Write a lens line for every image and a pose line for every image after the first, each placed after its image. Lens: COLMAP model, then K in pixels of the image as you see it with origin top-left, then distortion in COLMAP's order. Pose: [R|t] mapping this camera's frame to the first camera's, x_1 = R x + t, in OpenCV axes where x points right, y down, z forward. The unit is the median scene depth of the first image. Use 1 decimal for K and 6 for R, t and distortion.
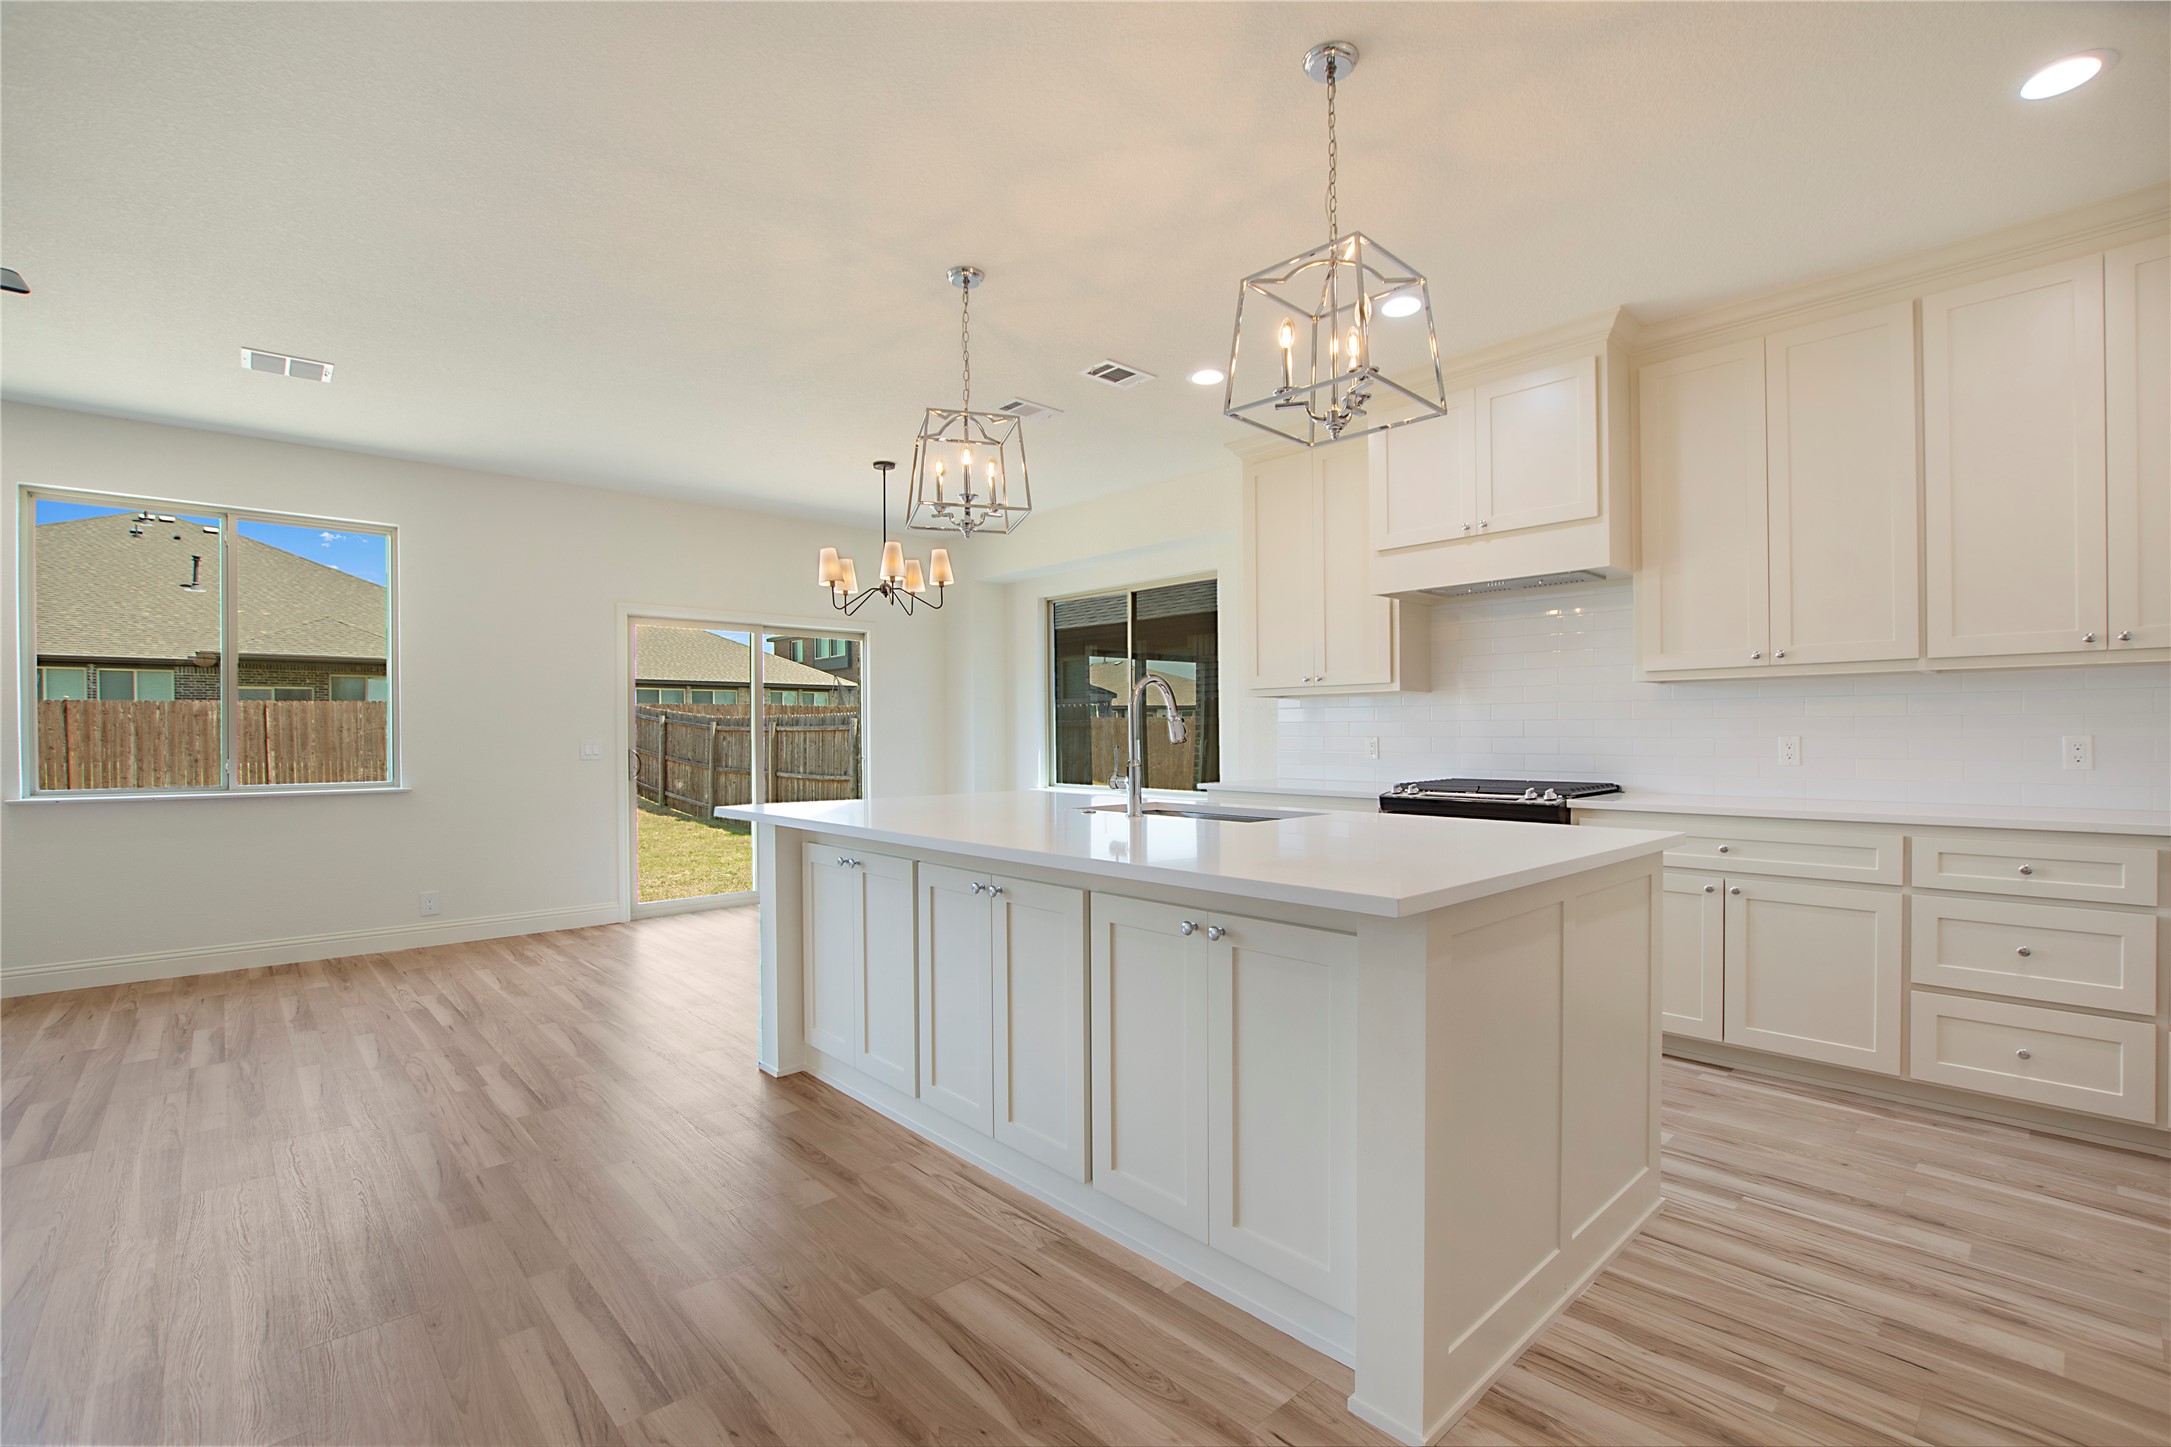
lens RADIAL K [[973.3, 0, 1129.6], [0, 973.3, 734.4], [0, 0, 1]] dist [-0.038179, 0.000479]
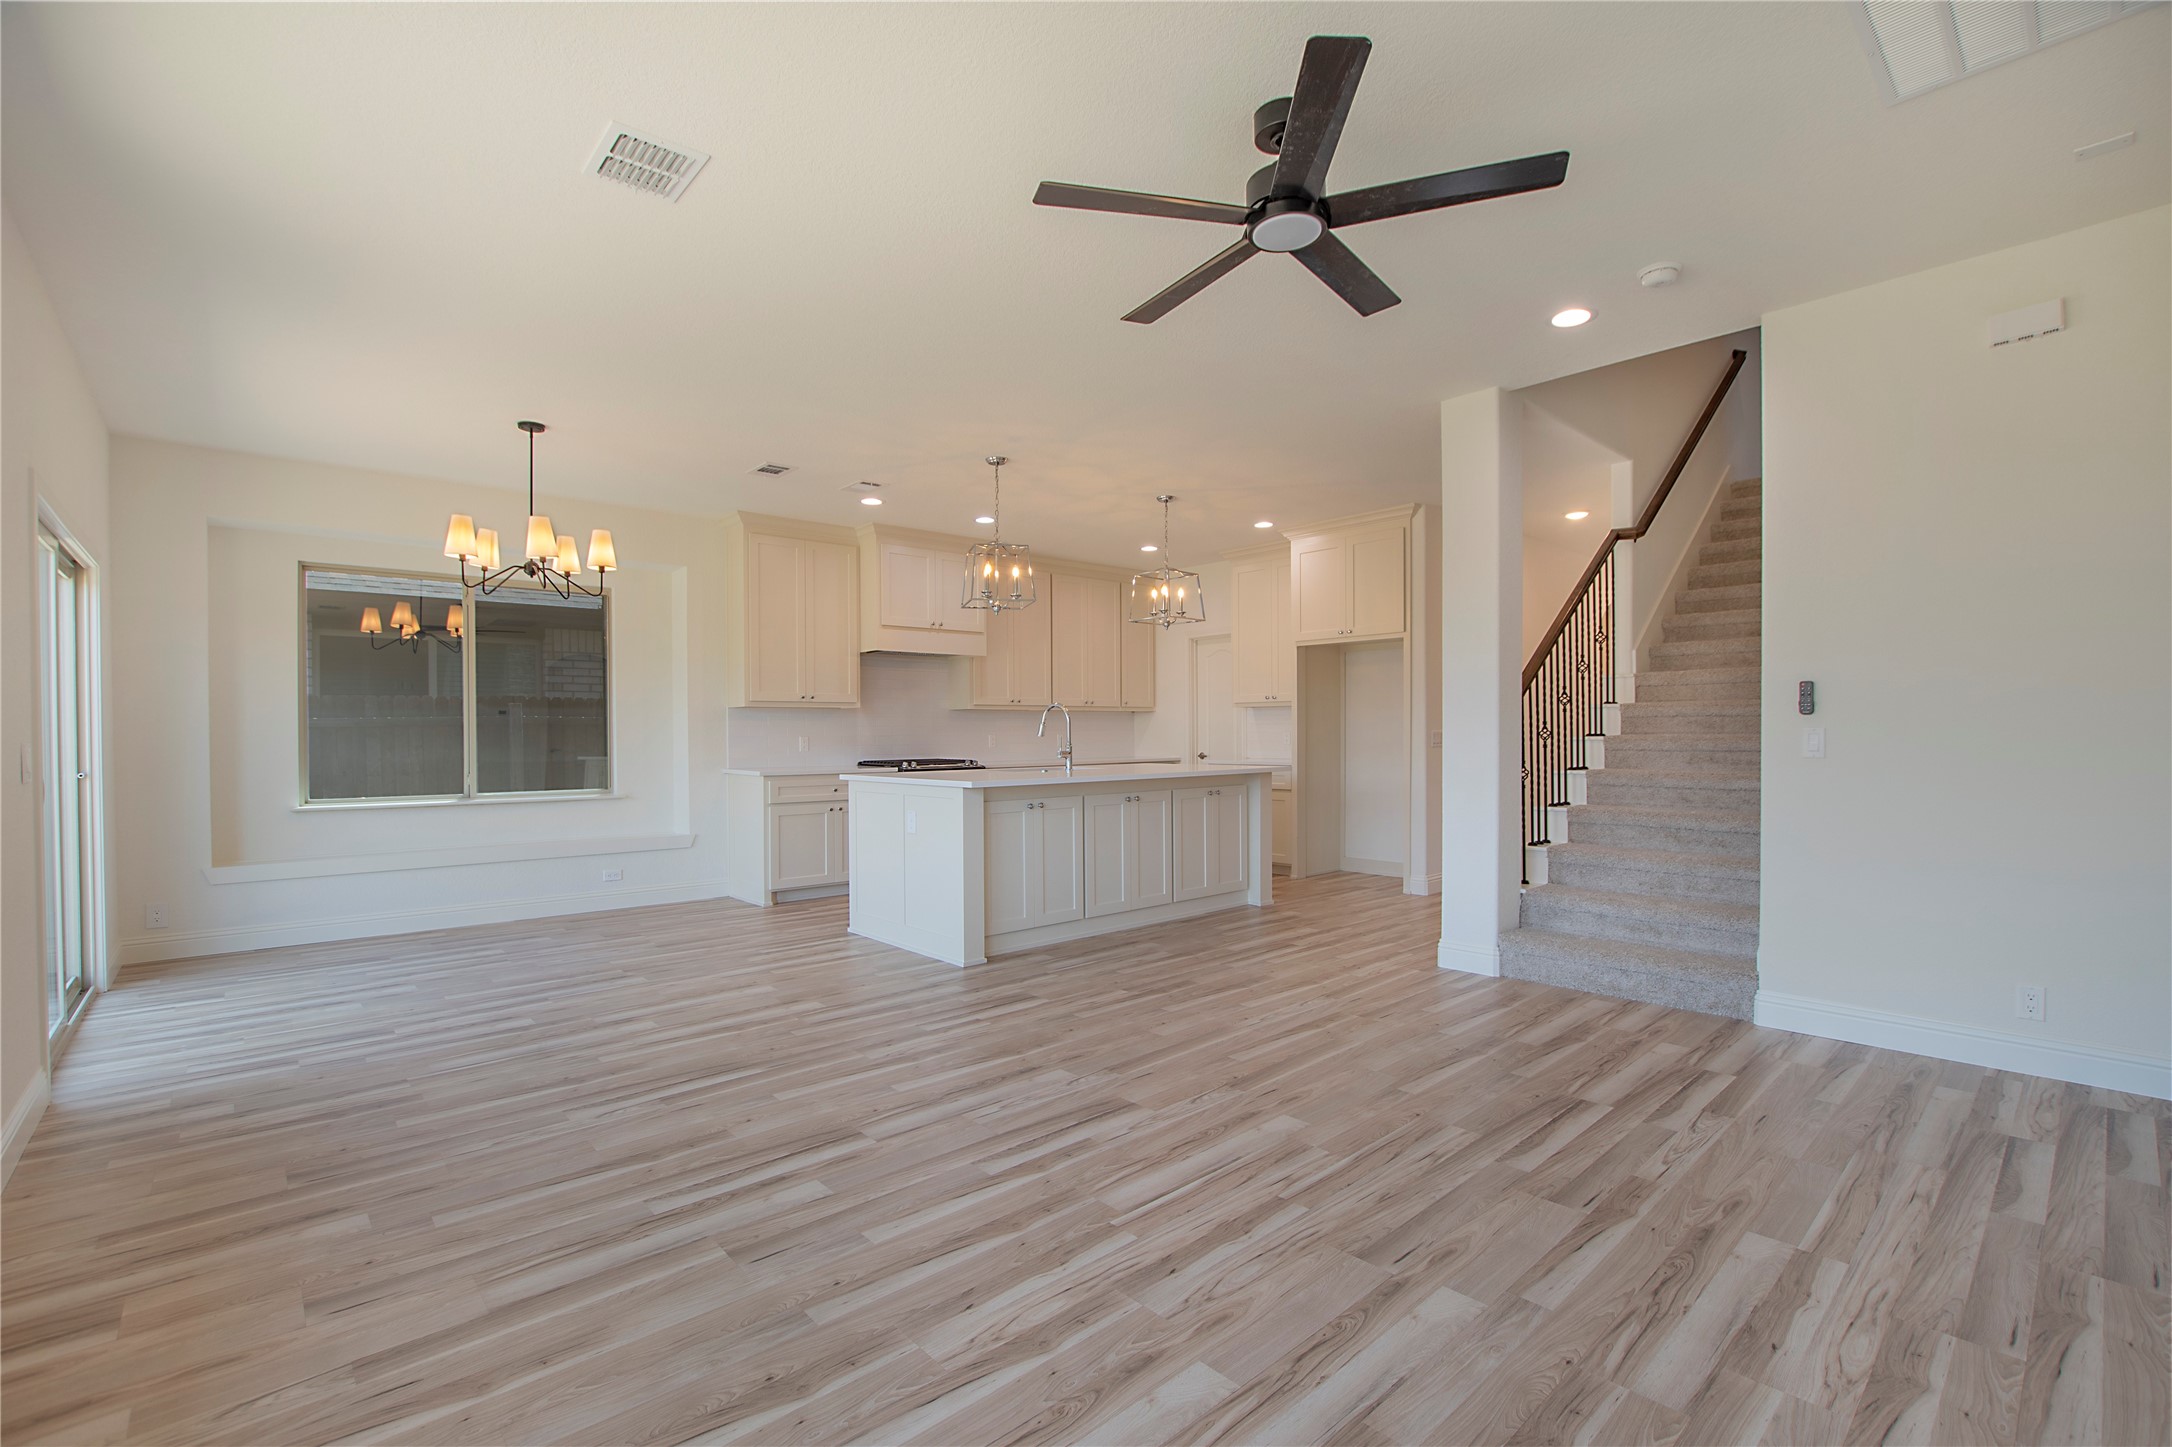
lens RADIAL K [[986.2, 0, 1102.0], [0, 986.2, 750.5], [0, 0, 1]] dist [-0.029401, 0.000348]
pose [[0.005469, -0.013015, 0.999900, -1.124135], [0.006700, 0.999893, 0.012979, 0.005494], [-0.999963, 0.006628, 0.005556, 0.483565]]
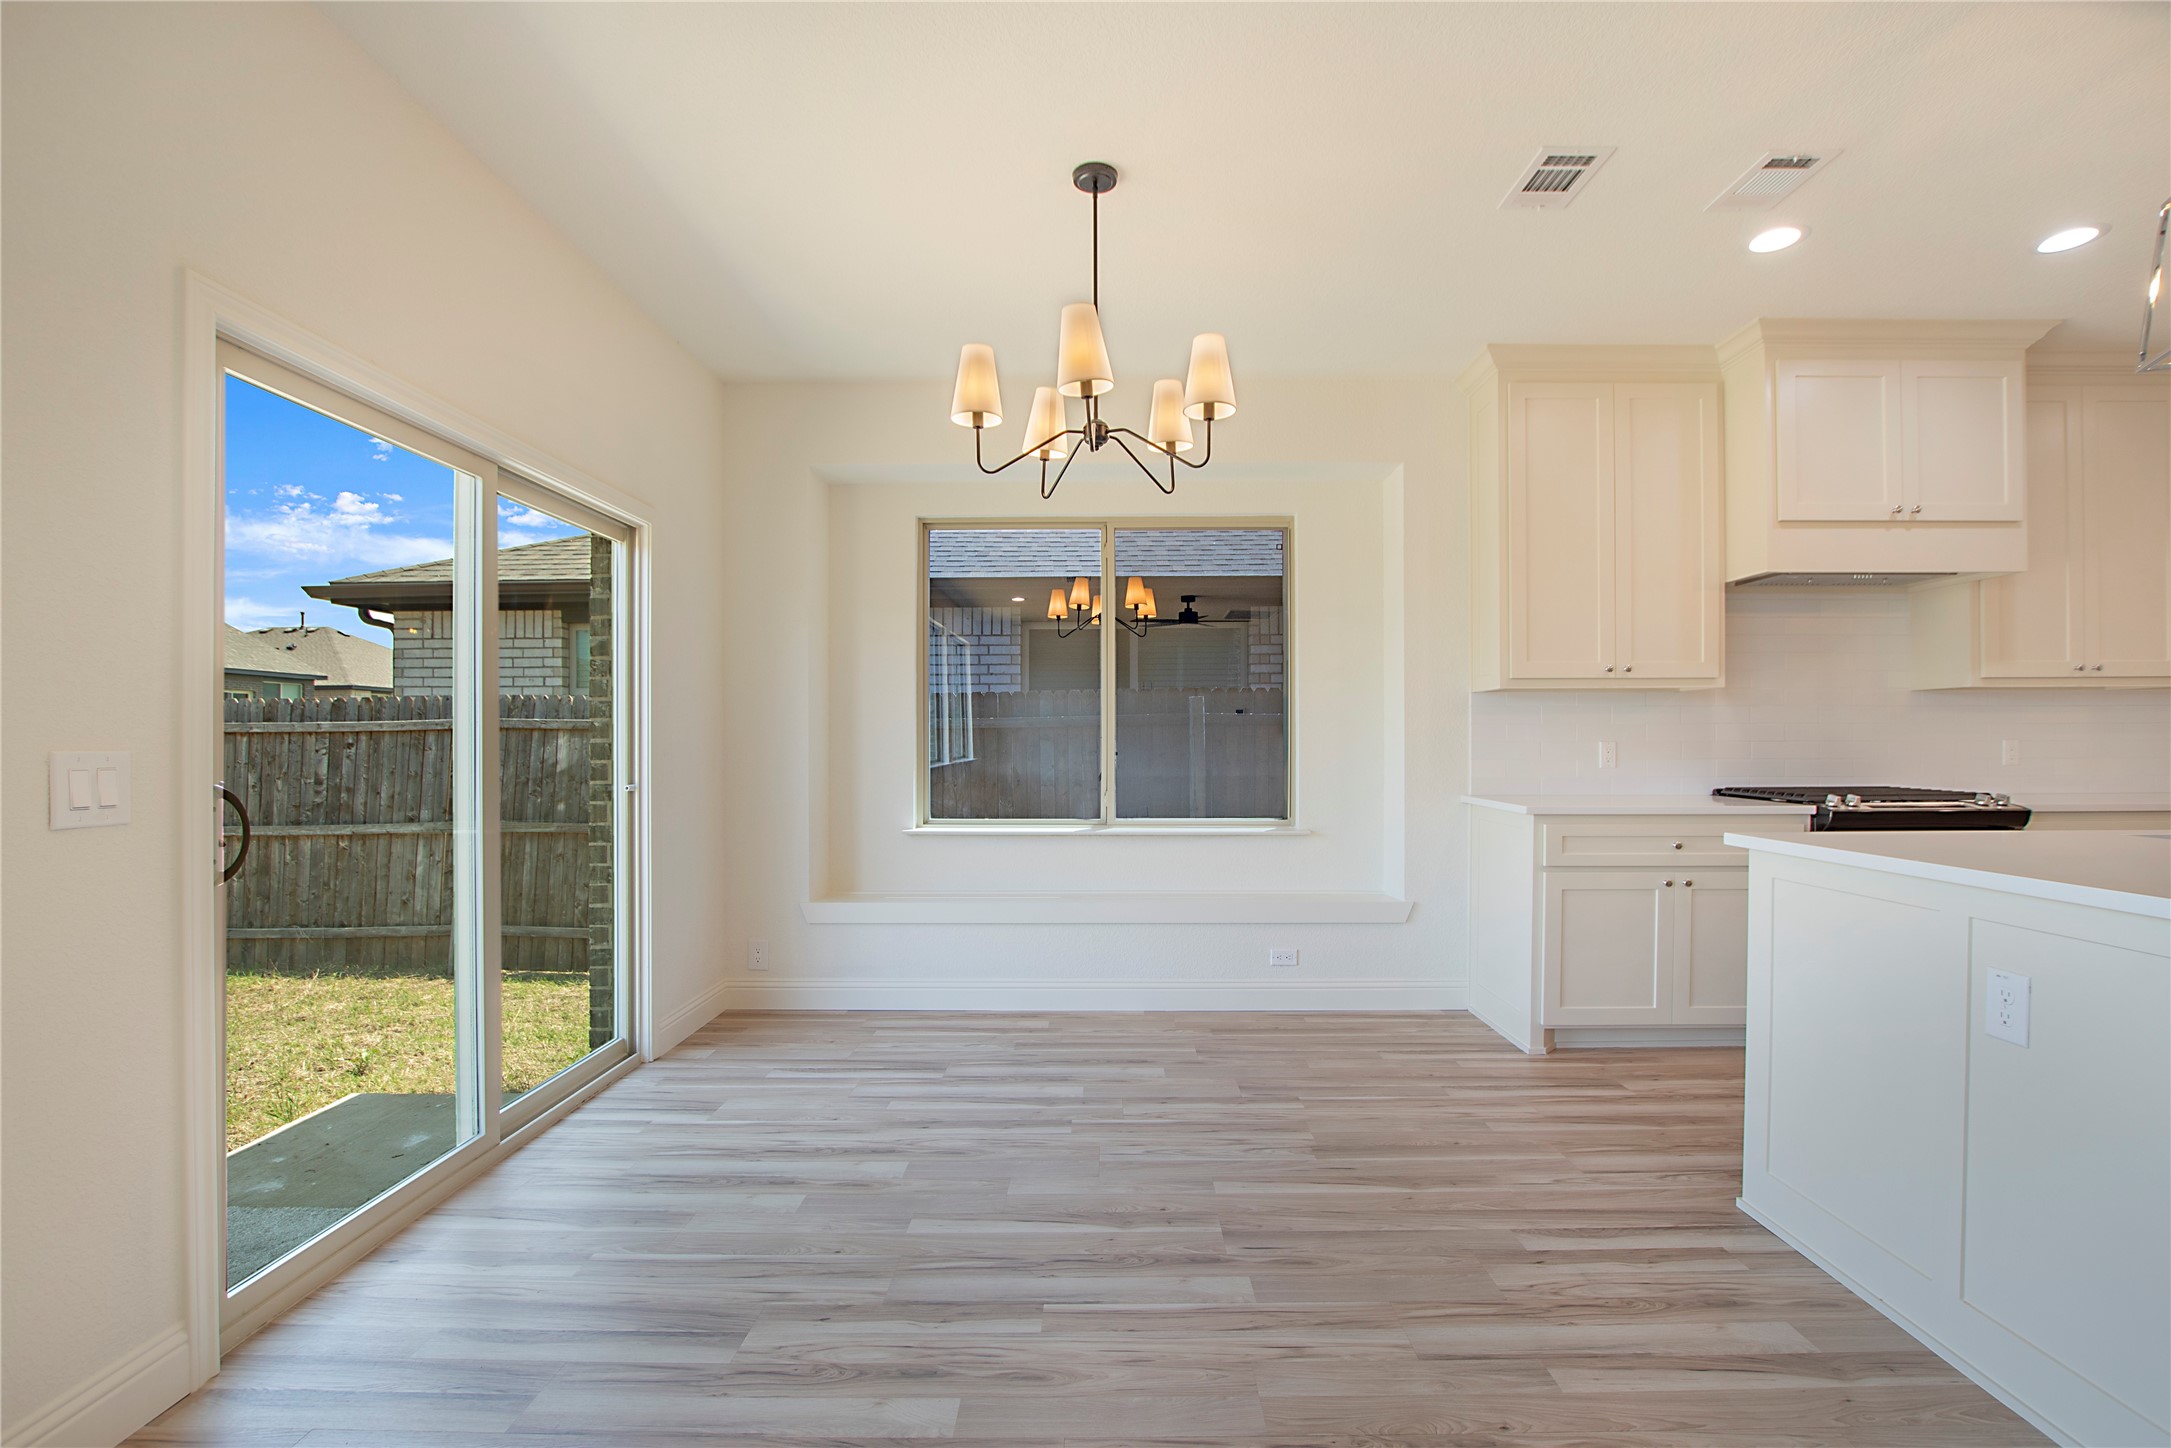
lens RADIAL K [[976.2, 0, 1082.0], [0, 976.2, 742.4], [0, 0, 1]] dist [-0.028487, 0.000200]
pose [[0.705829, -0.002236, 0.708379, -0.595227], [0.002162, 0.999997, 0.001003, 0.000335], [-0.708379, 0.000823, 0.705832, 0.661047]]
